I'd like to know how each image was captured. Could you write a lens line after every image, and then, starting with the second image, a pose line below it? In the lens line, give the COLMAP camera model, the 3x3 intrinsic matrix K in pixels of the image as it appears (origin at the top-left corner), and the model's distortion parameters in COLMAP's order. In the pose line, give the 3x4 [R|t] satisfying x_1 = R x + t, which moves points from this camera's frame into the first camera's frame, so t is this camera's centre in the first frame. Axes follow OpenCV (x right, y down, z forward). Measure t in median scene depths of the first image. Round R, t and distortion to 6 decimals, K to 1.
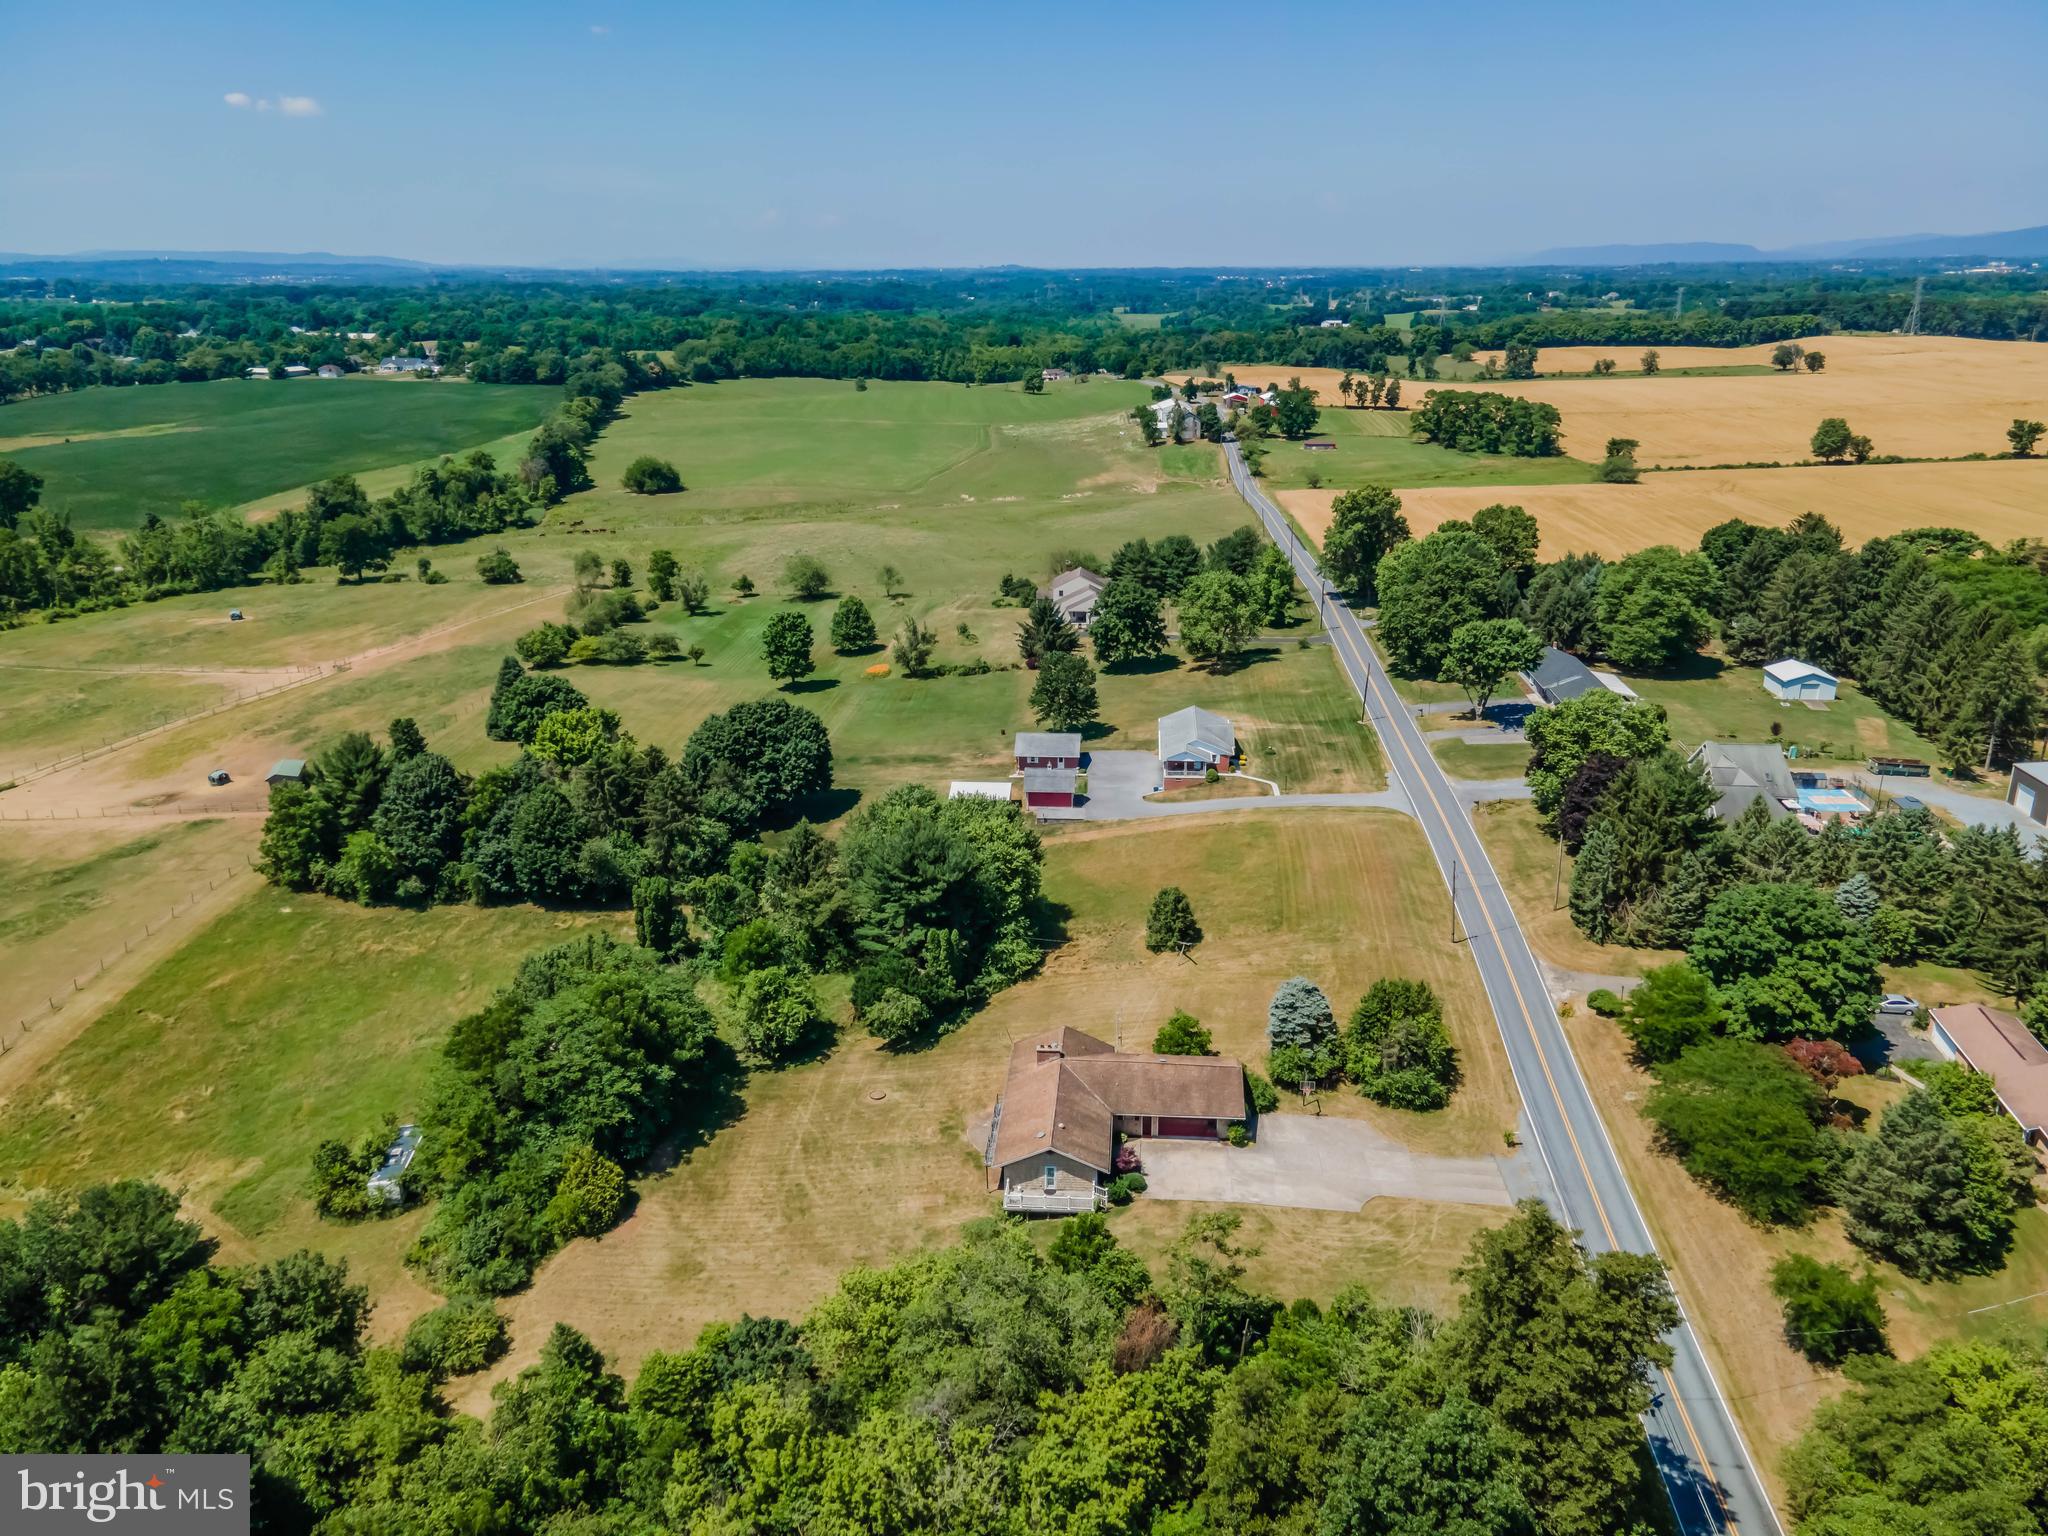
lens RADIAL K [[1482.1, 0, 1026.1], [0, 1482.1, 755.6], [0, 0, 1]] dist [0.029608, 0.026471]
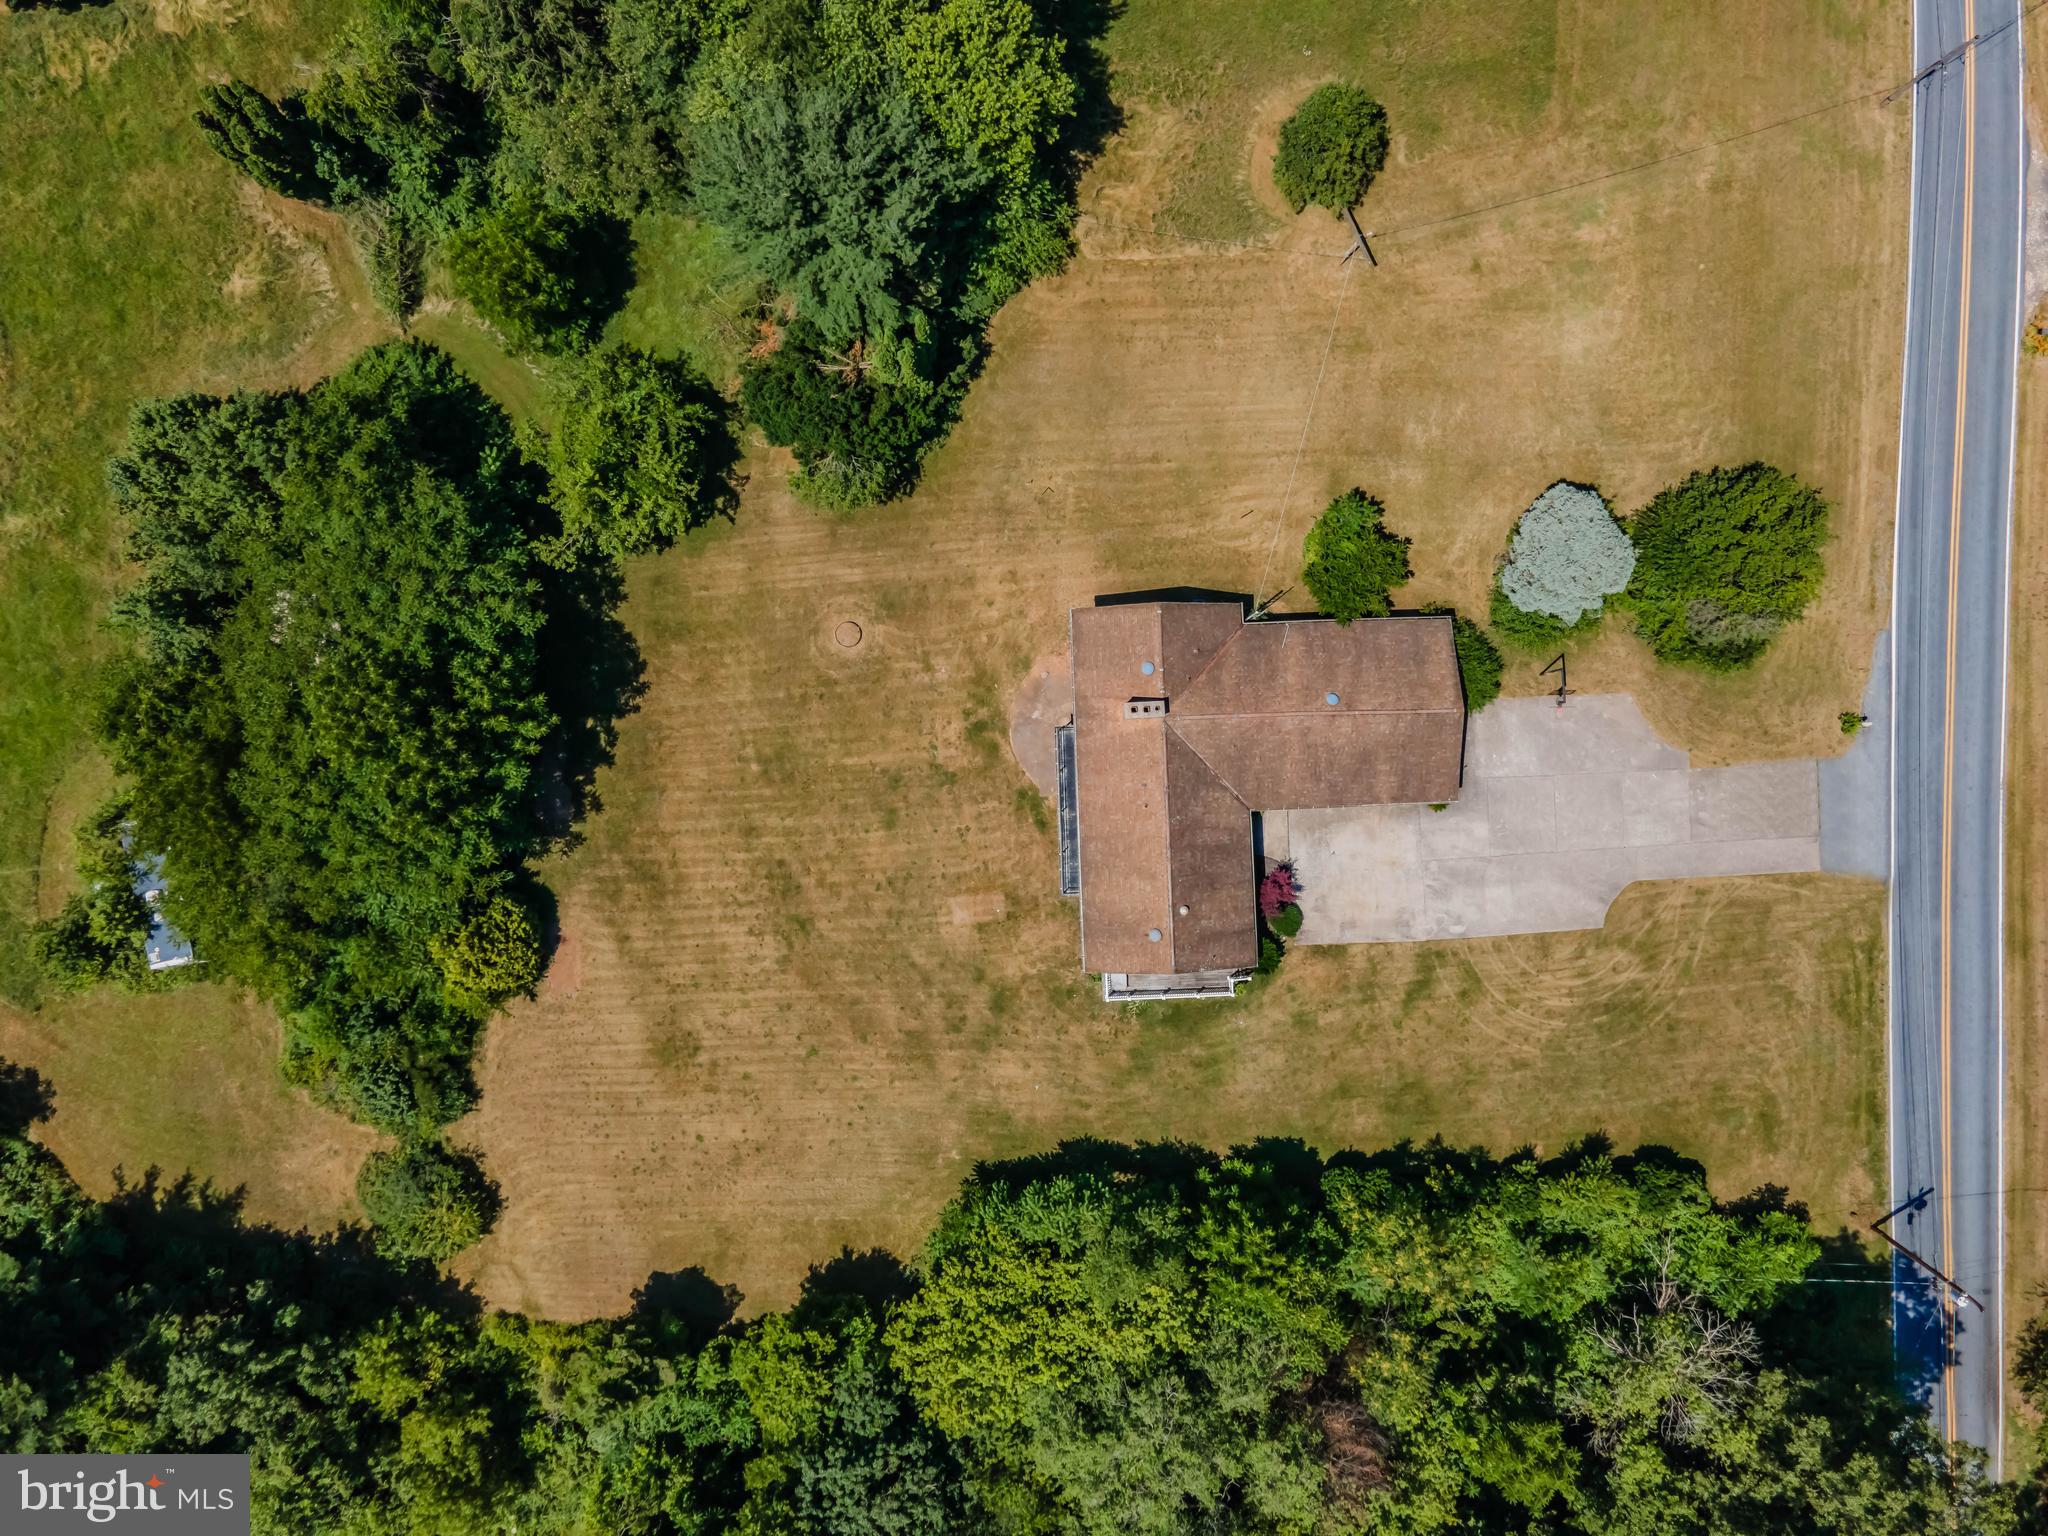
lens RADIAL K [[1482.1, 0, 1017.6], [0, 1482.1, 770.8], [0, 0, 1]] dist [0.029608, 0.026471]
pose [[0.992943, -0.118532, 0.003879, -0.026625], [0.035920, 0.331754, 0.942682, -0.230617], [-0.113025, -0.935890, 0.333670, 0.504956]]
